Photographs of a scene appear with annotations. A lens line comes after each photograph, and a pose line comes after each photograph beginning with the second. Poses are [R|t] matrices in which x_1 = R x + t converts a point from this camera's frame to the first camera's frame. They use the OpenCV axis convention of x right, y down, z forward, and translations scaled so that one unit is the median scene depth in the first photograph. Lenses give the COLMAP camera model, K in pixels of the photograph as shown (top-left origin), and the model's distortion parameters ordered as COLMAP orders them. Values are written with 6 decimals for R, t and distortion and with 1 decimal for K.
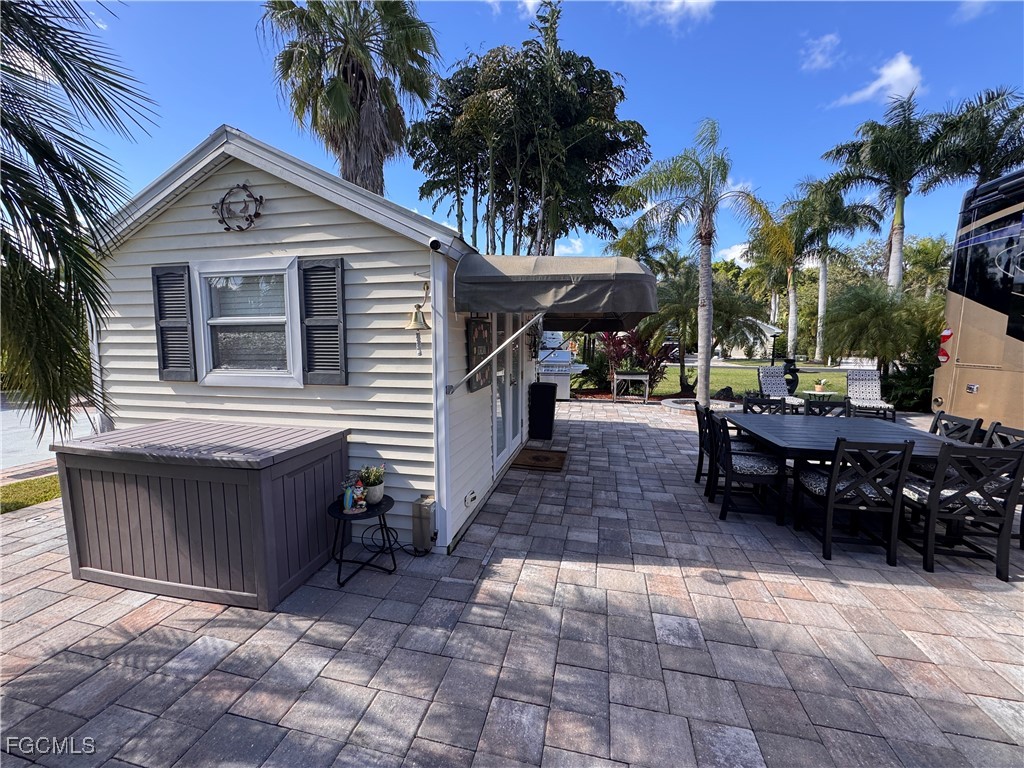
lens RADIAL K [[407.6, 0, 510.4], [0, 407.6, 383.3], [0, 0, 1]] dist [-0.002076, -0.000329]
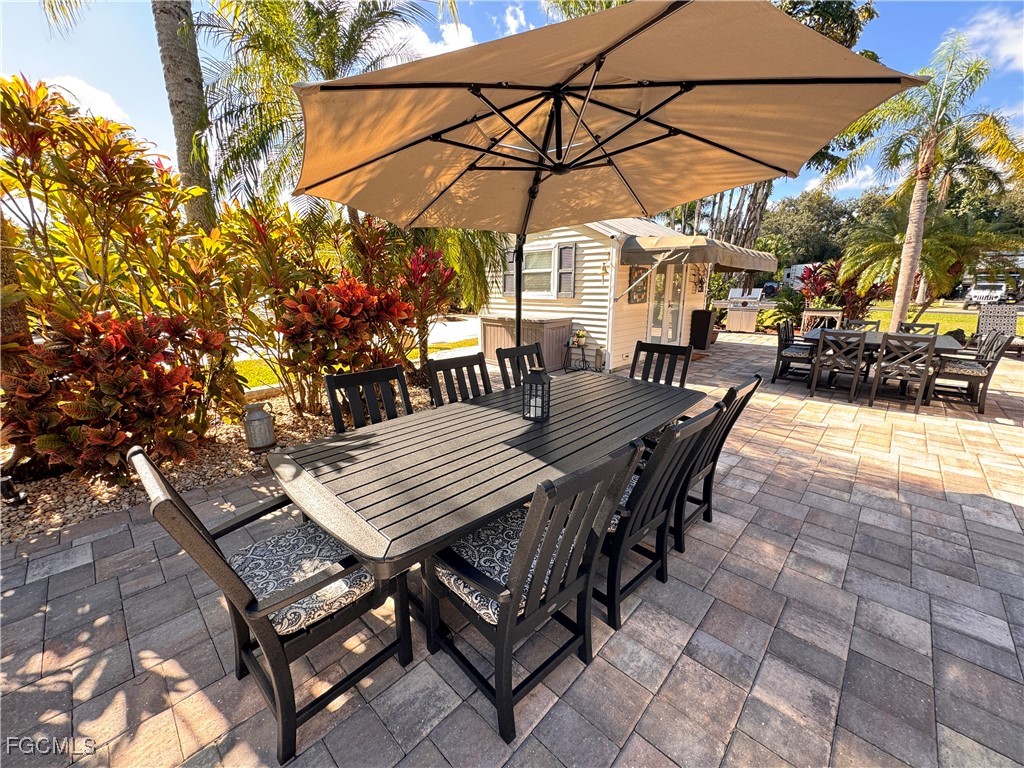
lens RADIAL K [[407.6, 0, 510.4], [0, 407.6, 383.3], [0, 0, 1]] dist [-0.002076, -0.000329]
pose [[0.858306, 0.115673, -0.499931, 0.454297], [-0.047323, 0.987952, 0.147345, 0.141161], [0.510952, -0.102809, 0.853439, -1.093020]]
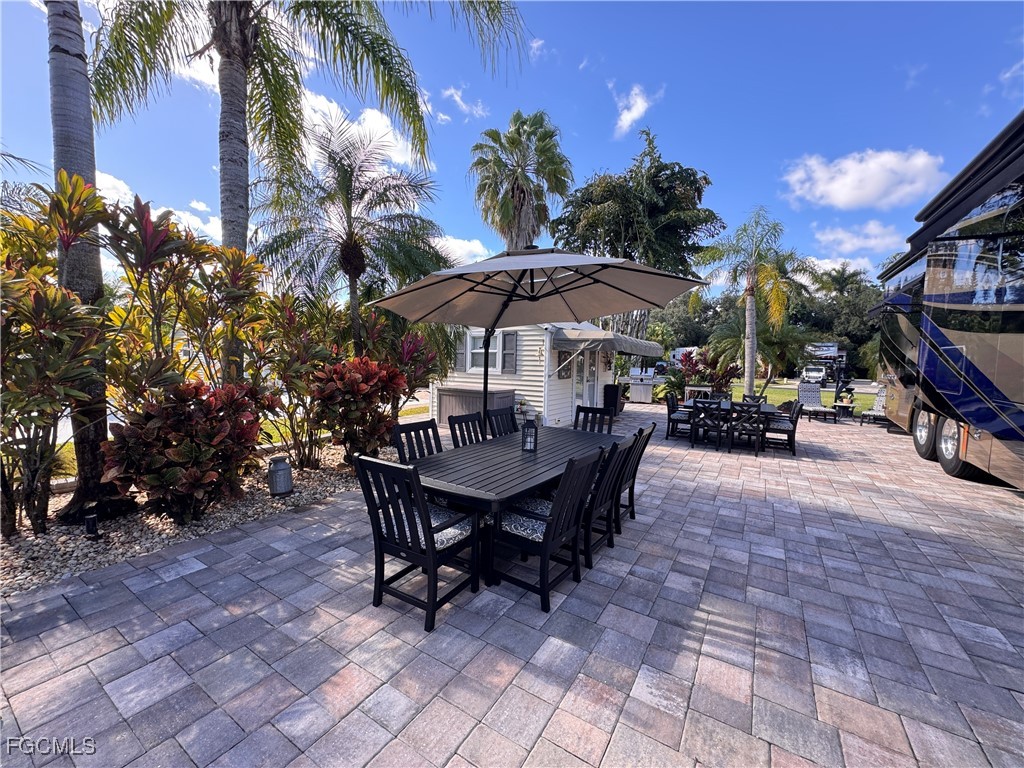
lens RADIAL K [[406.1, 0, 509.9], [0, 406.1, 383.0], [0, 0, 1]] dist [-0.002538, -0.000186]
pose [[0.942728, 0.038530, -0.331331, 0.459430], [-0.054242, 0.997793, -0.038303, 0.161232], [0.329124, 0.054082, 0.942737, -1.532837]]
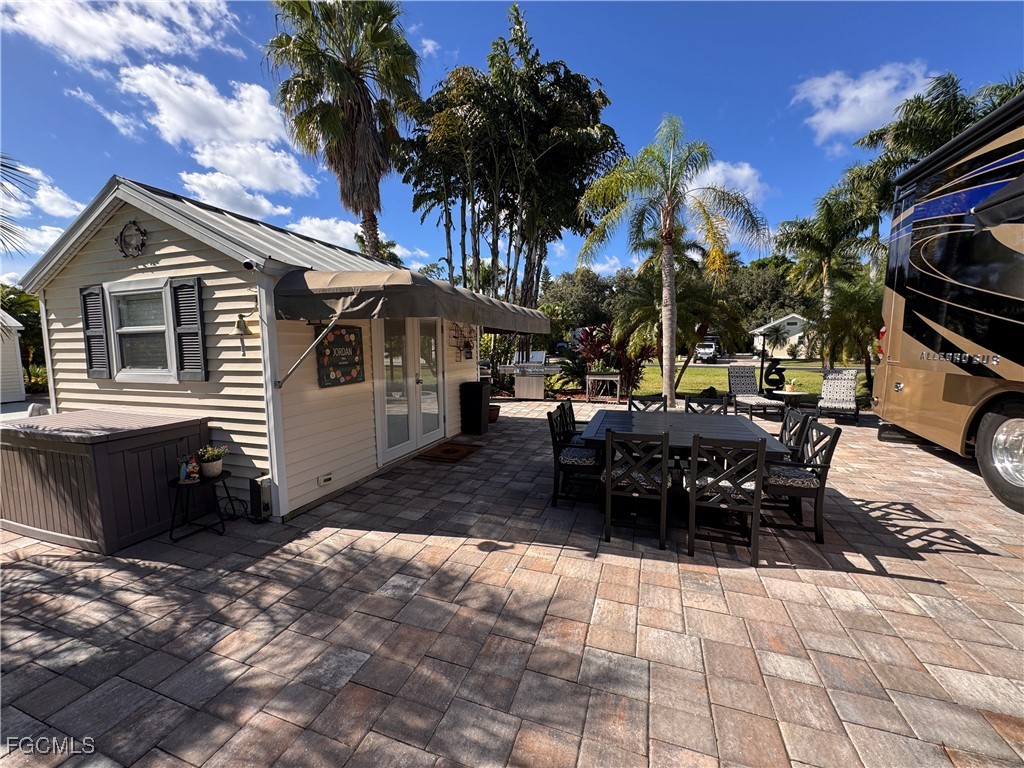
lens RADIAL K [[407.6, 0, 510.4], [0, 407.6, 383.3], [0, 0, 1]] dist [-0.002076, -0.000329]
pose [[0.993487, -0.000612, -0.113947, 0.560654], [-0.000074, 0.999982, -0.006019, 0.015750], [0.113949, 0.005988, 0.993469, -0.093293]]
